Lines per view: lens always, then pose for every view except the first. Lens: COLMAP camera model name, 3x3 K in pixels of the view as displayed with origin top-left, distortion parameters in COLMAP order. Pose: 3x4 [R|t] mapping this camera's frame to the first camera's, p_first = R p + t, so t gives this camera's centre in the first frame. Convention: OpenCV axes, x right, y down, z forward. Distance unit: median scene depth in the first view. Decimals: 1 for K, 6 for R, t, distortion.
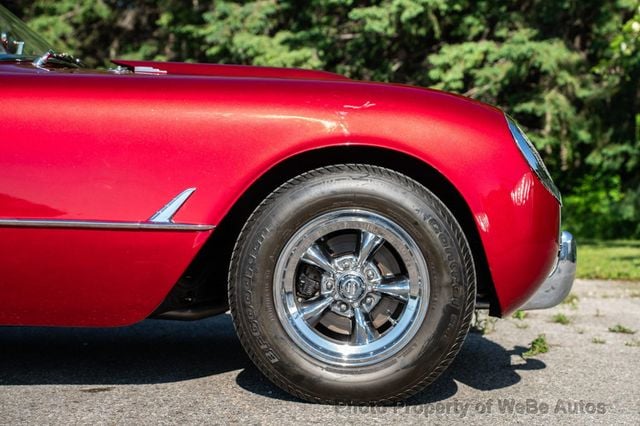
lens RADIAL K [[1323.7, 0, 306.3], [0, 1323.7, 196.2], [0, 0, 1]] dist [0.471129, 0.000000]
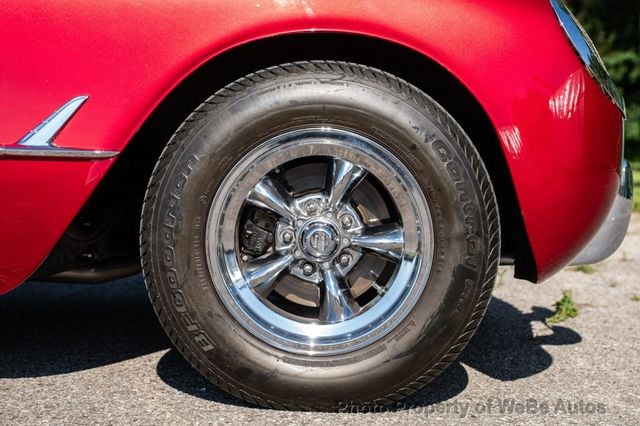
lens RADIAL K [[1628.5, 0, 325.0], [0, 1628.5, 216.3], [0, 0, 1]] dist [0.091024, 0.000000]
pose [[0.999183, -0.006621, 0.039868, 0.003210], [0.004080, 0.997974, 0.063496, 0.002553], [-0.040208, -0.063282, 0.997185, 0.159370]]
